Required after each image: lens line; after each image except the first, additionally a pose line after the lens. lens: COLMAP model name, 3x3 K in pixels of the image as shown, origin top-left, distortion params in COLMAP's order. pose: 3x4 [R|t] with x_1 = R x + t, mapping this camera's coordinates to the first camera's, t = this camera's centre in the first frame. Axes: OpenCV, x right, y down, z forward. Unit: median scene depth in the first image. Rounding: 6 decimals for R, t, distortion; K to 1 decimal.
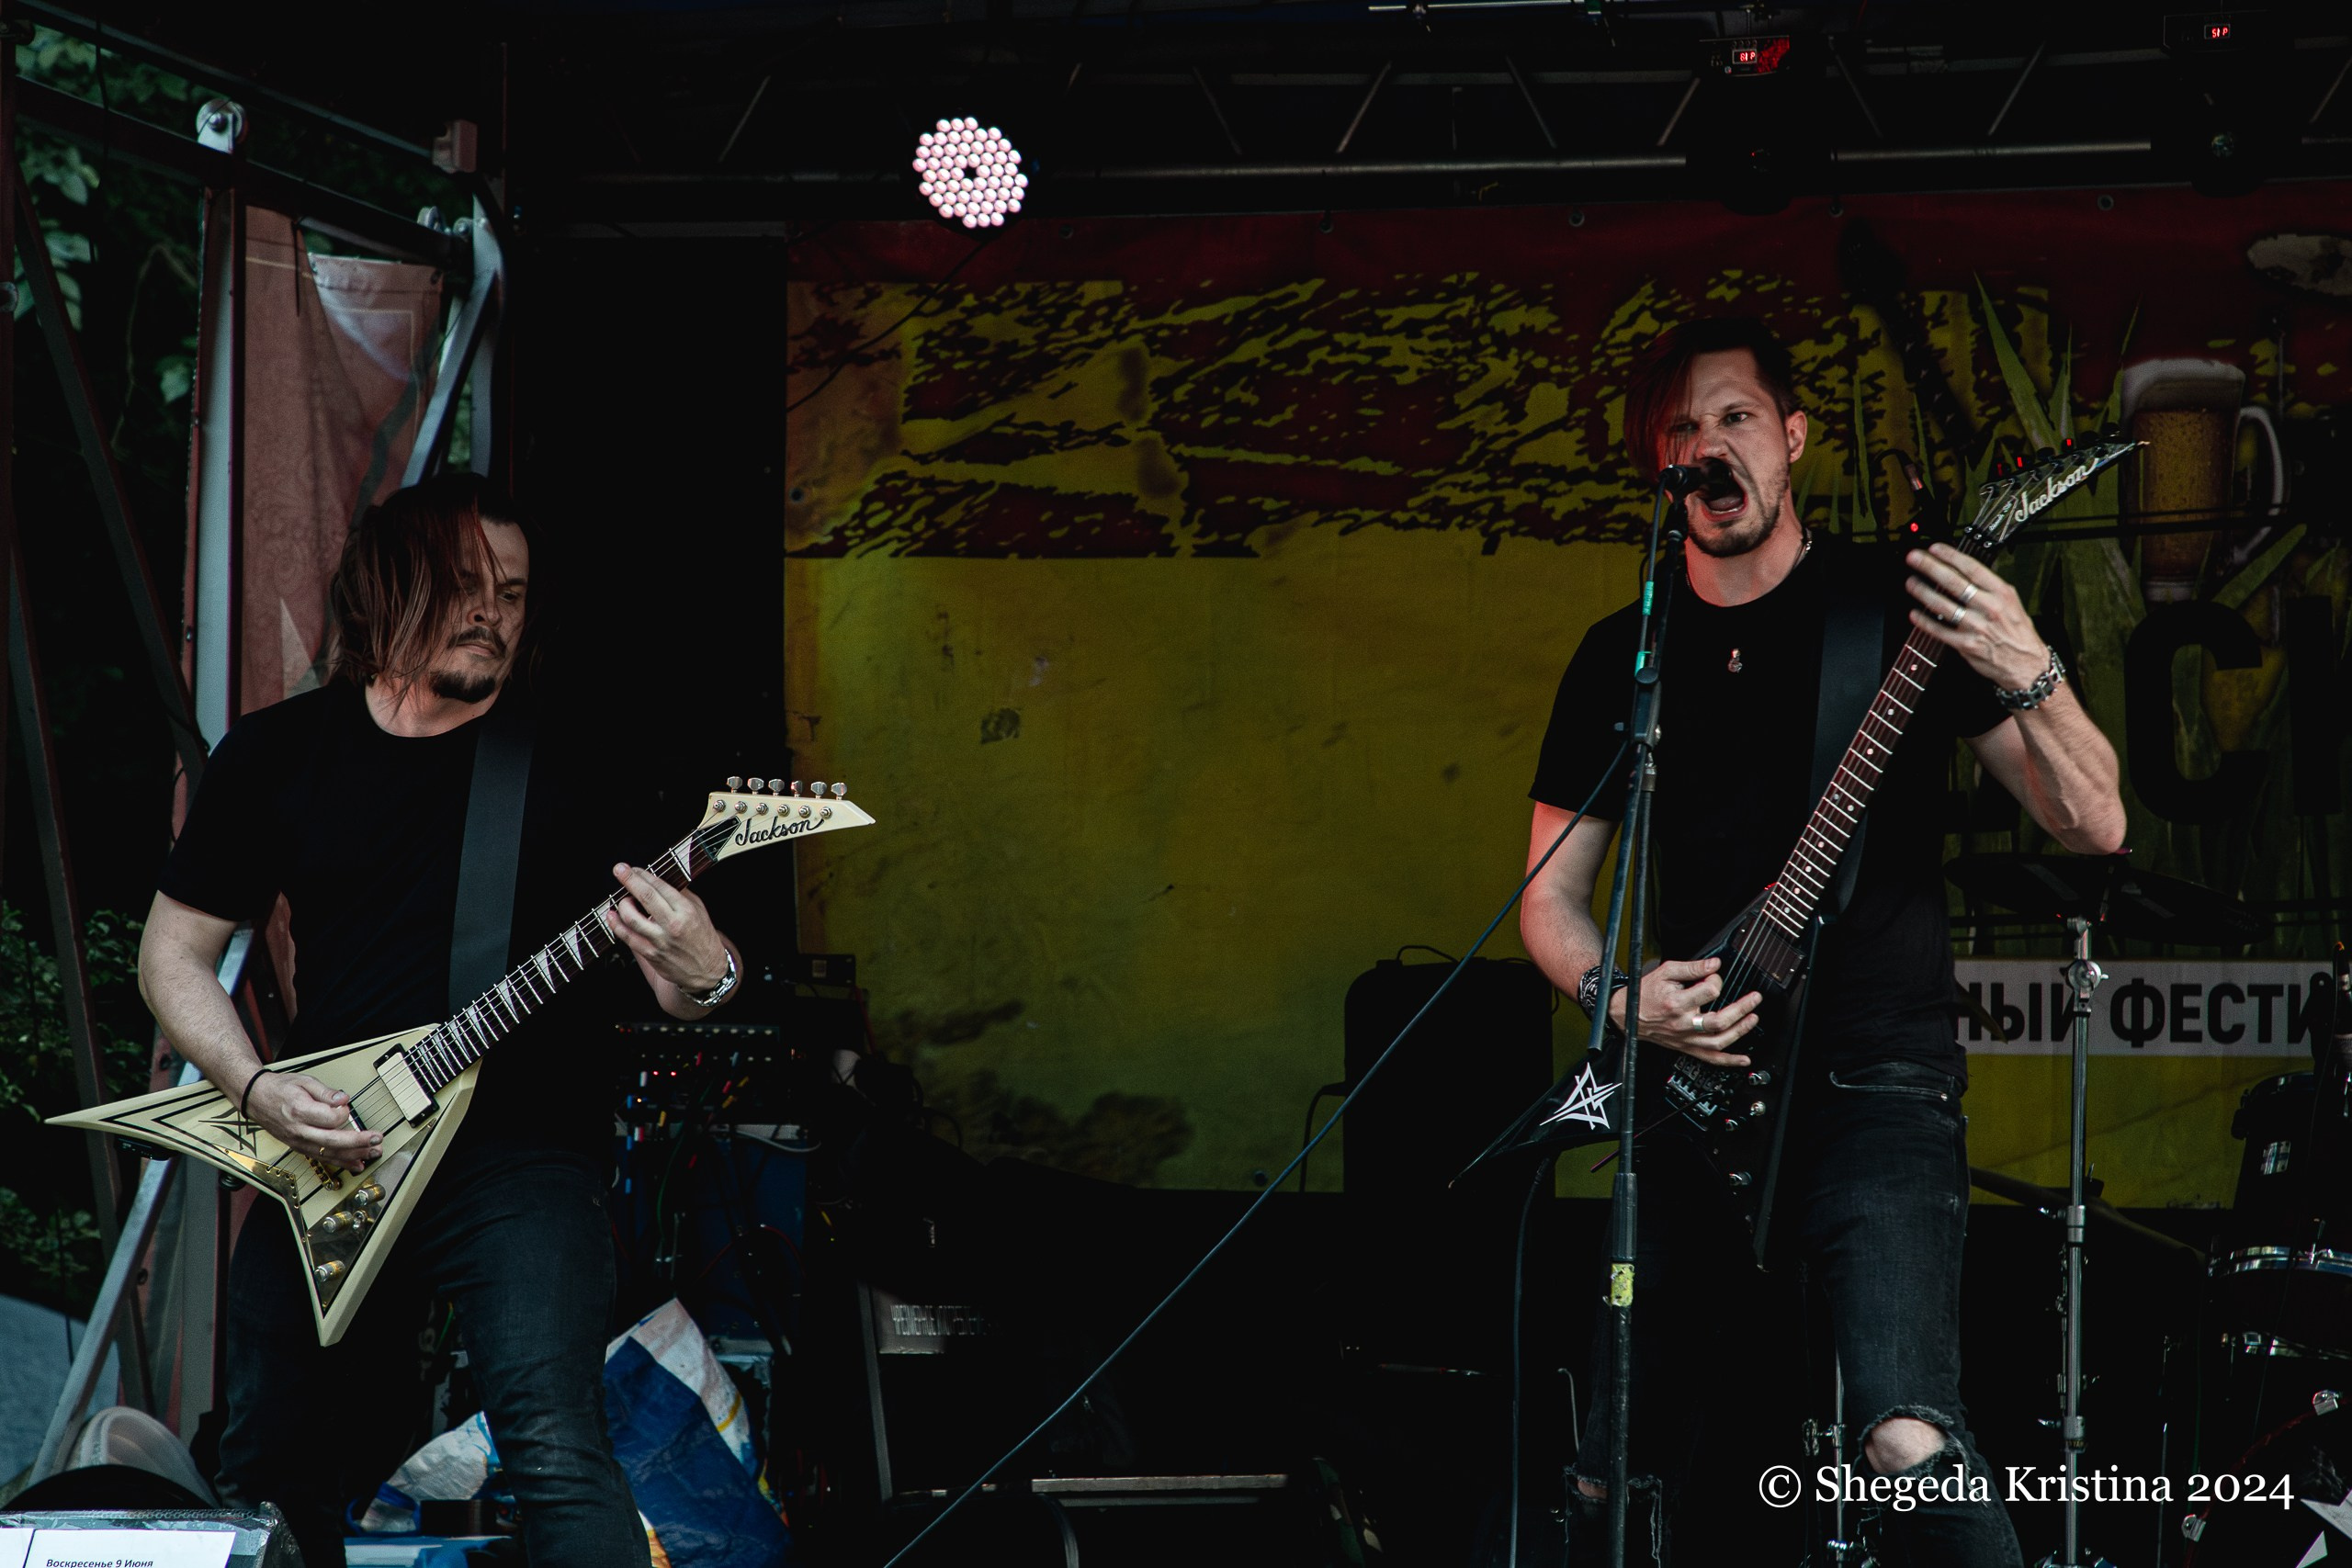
lens RADIAL K [[8422.4, 0, 1136.7], [0, 8422.4, 861.2], [0, 0, 1]] dist [0.648723, 0.000000]
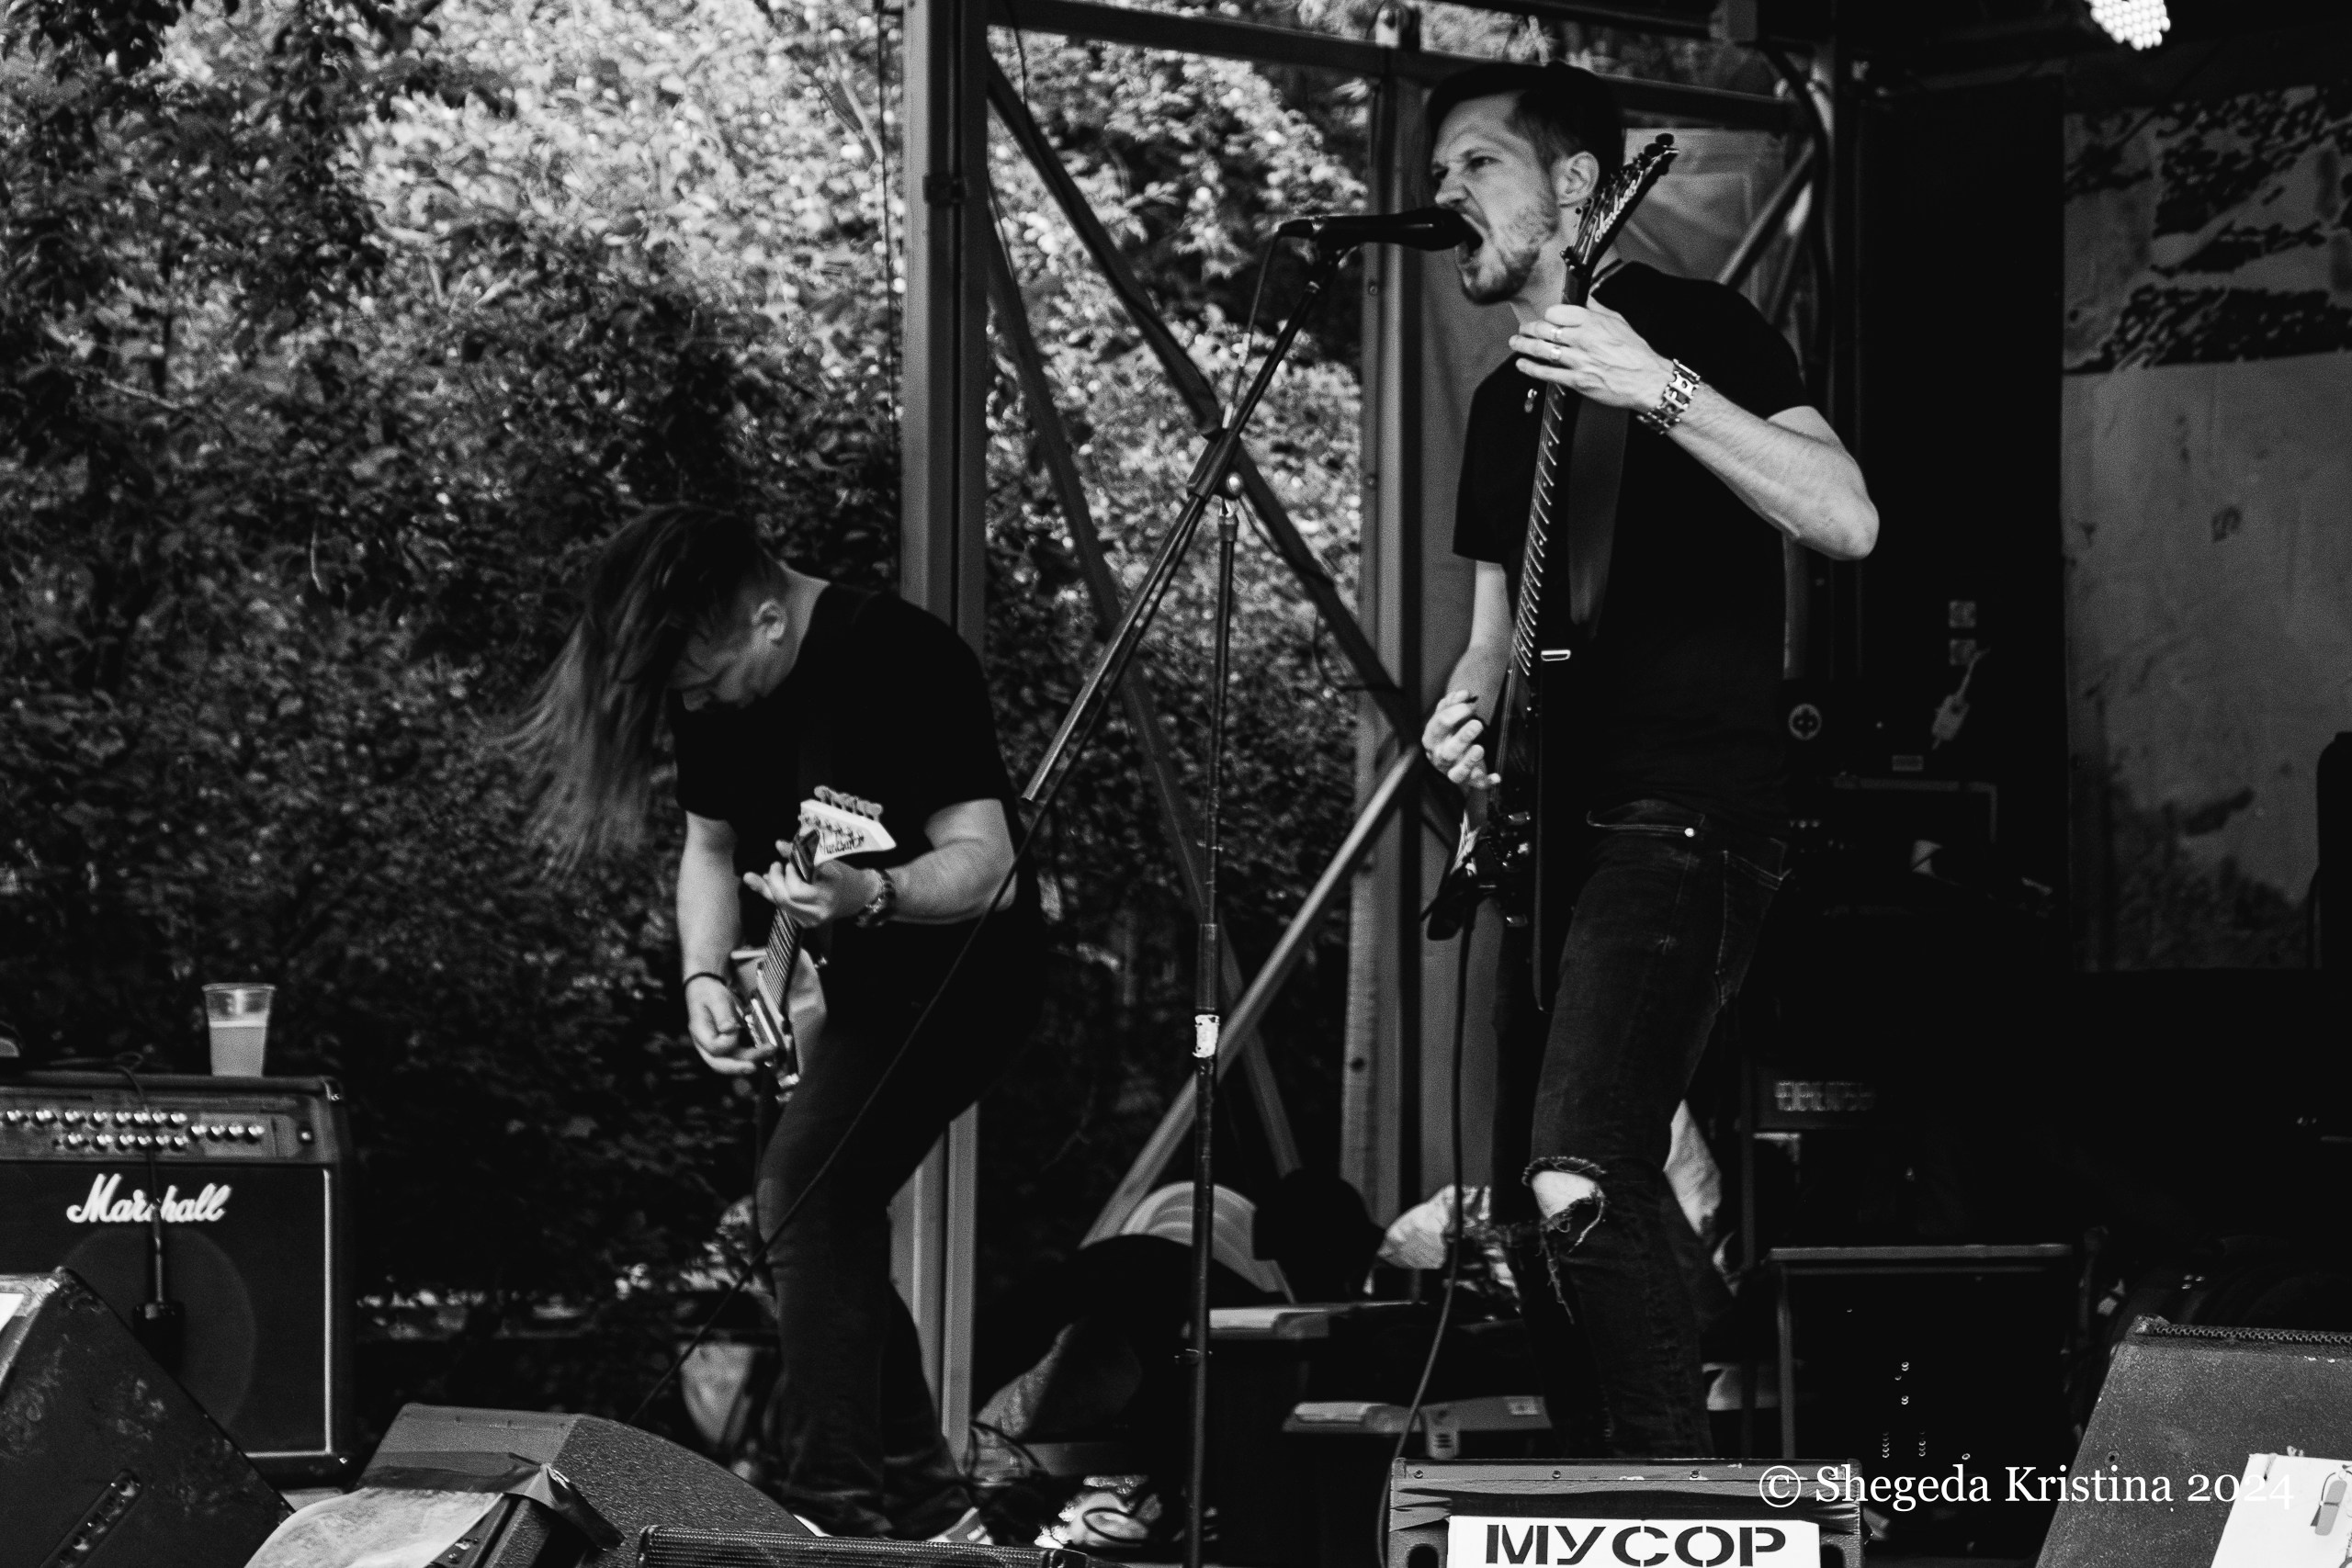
lens RADIAL K [[7196.3, 0, 1188.2], [0, 7196.3, 793.3], [0, 0, 1]] dist [-0.319460, 0.000000]
pose [[0.822482, -0.038829, -0.567465, 0.380960], [0.039836, 0.999150, -0.010628, 0.021531], [0.567395, -0.013865, 0.823329, 0.212041]]
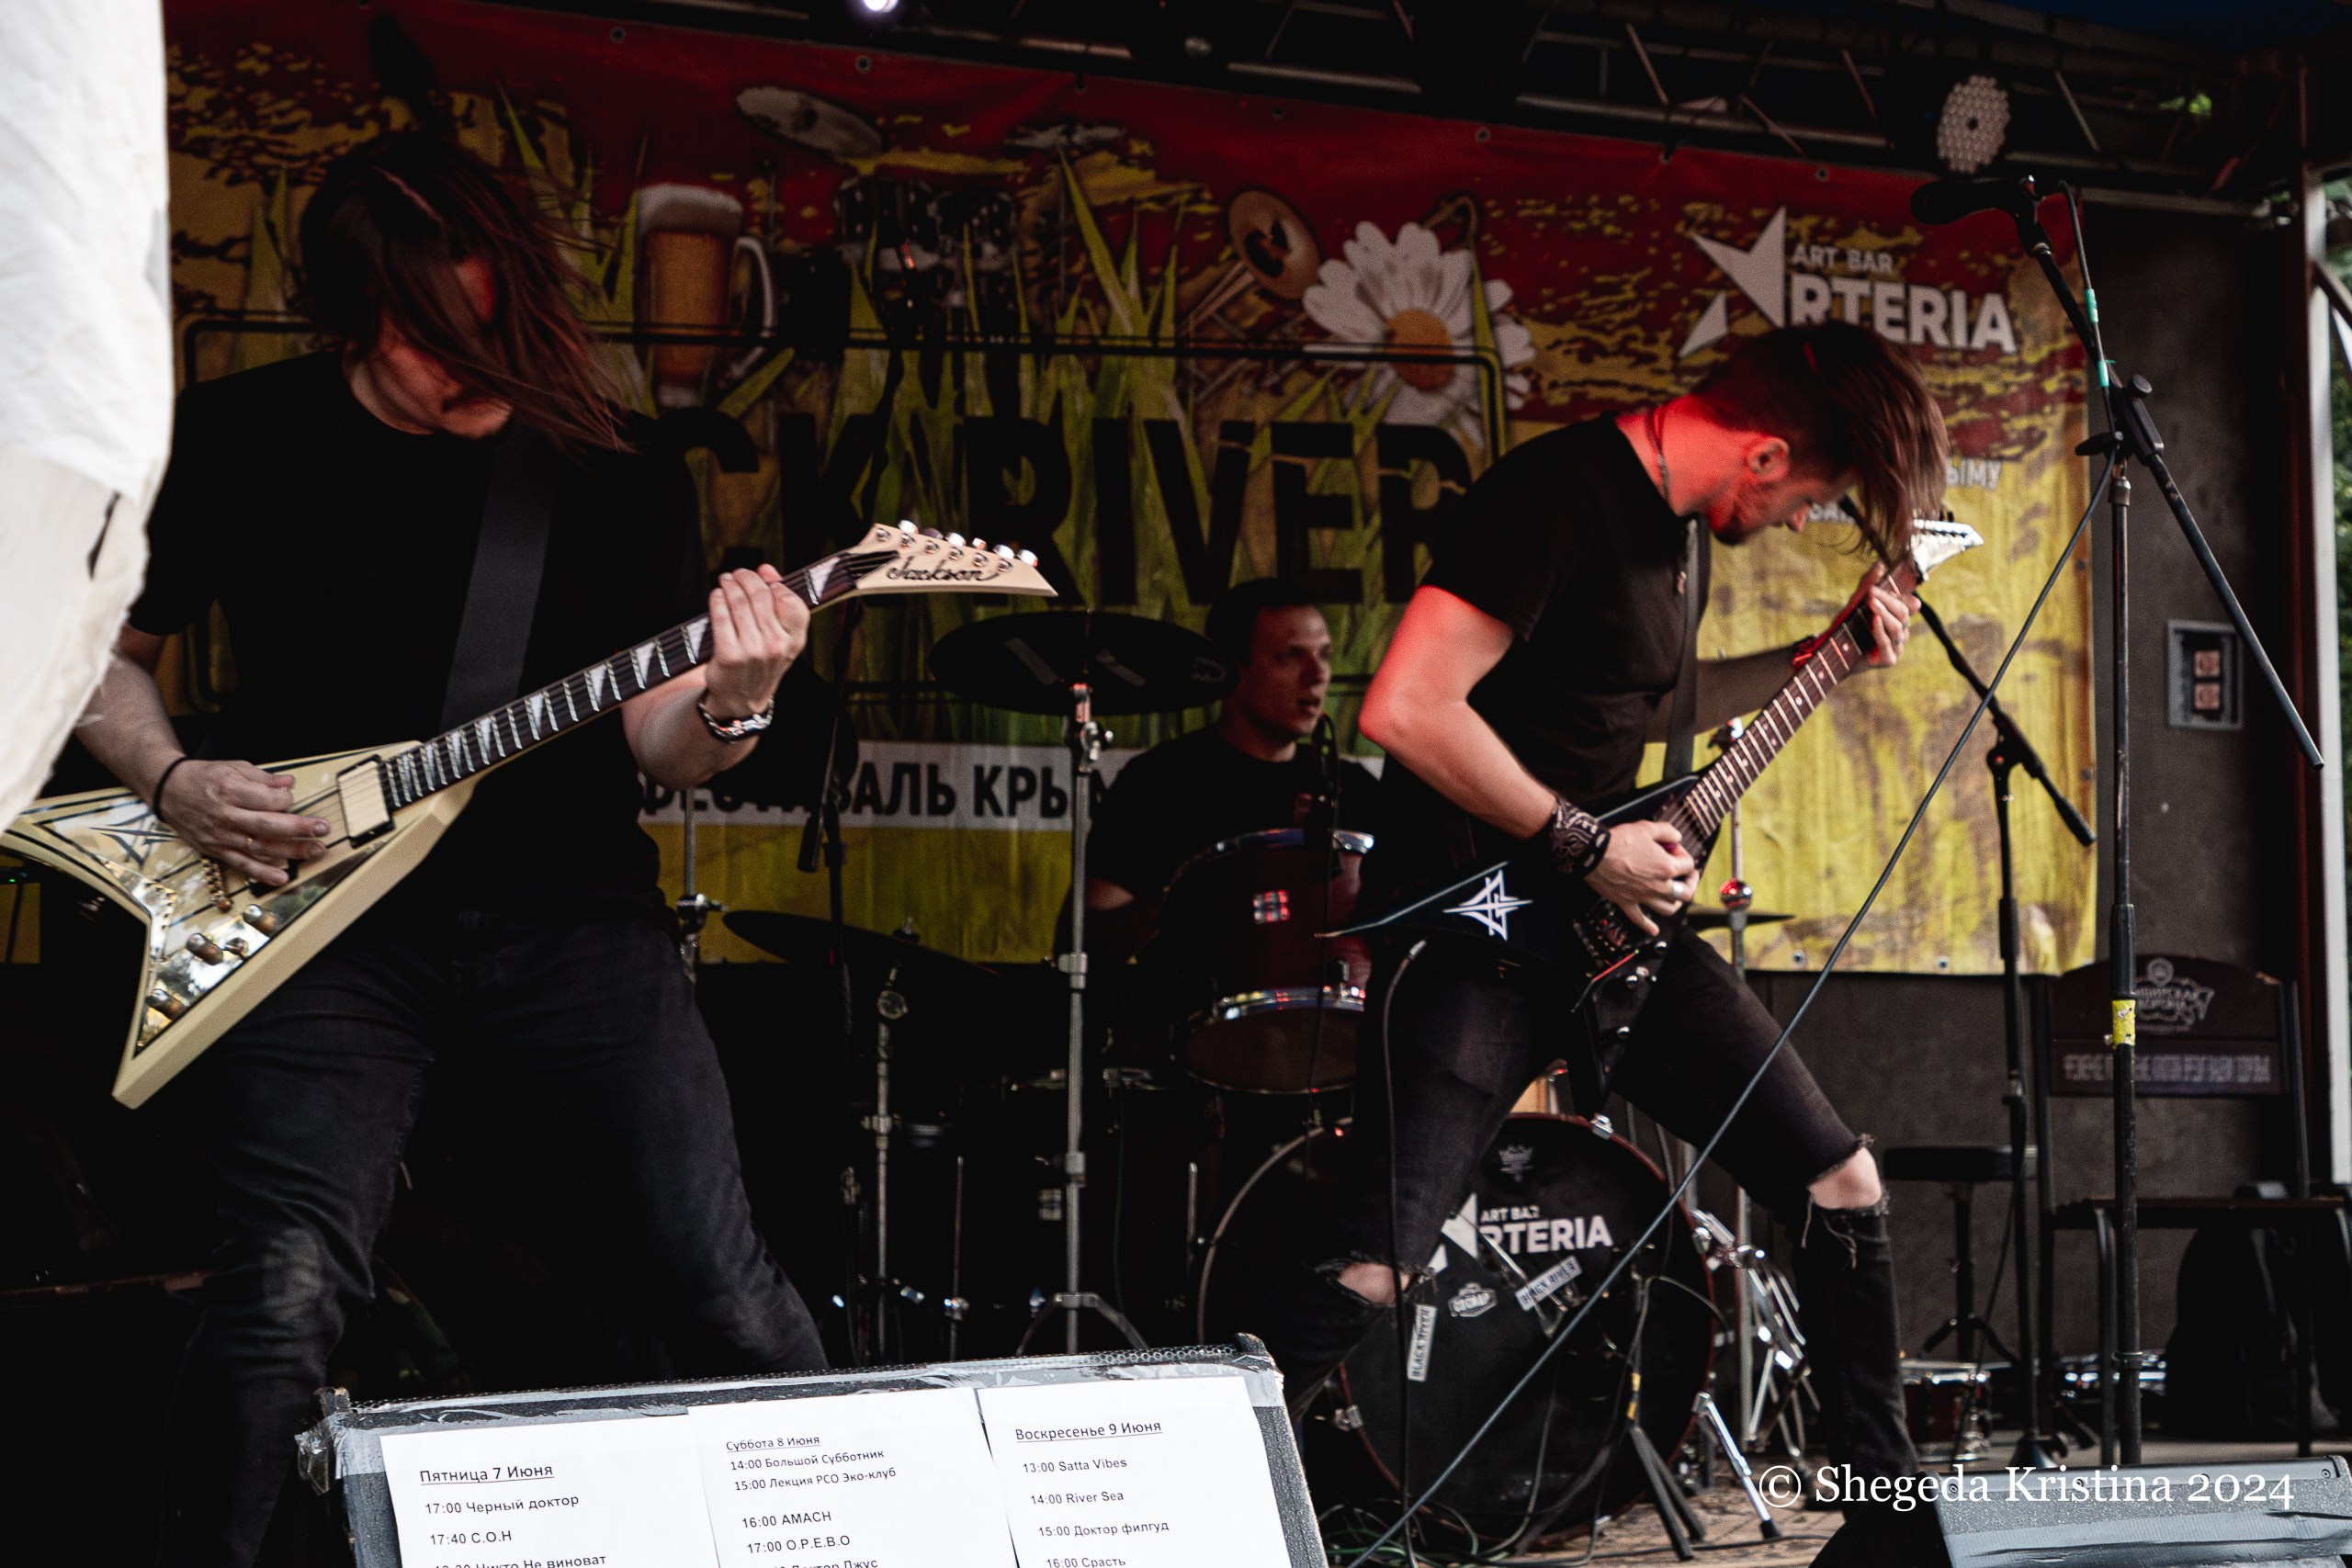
lens RADIAL K [[4703.8, 0, 1573.8], [0, 4703.8, 656.3], [0, 0, 1]] dist [0.250800, 0.000000]
pose [[0.670310, 0.045124, 0.740708, -0.246588], [-0.017752, 0.998839, -0.044784, 0.026098], [-0.741869, 0.016870, 0.670333, 0.500293]]
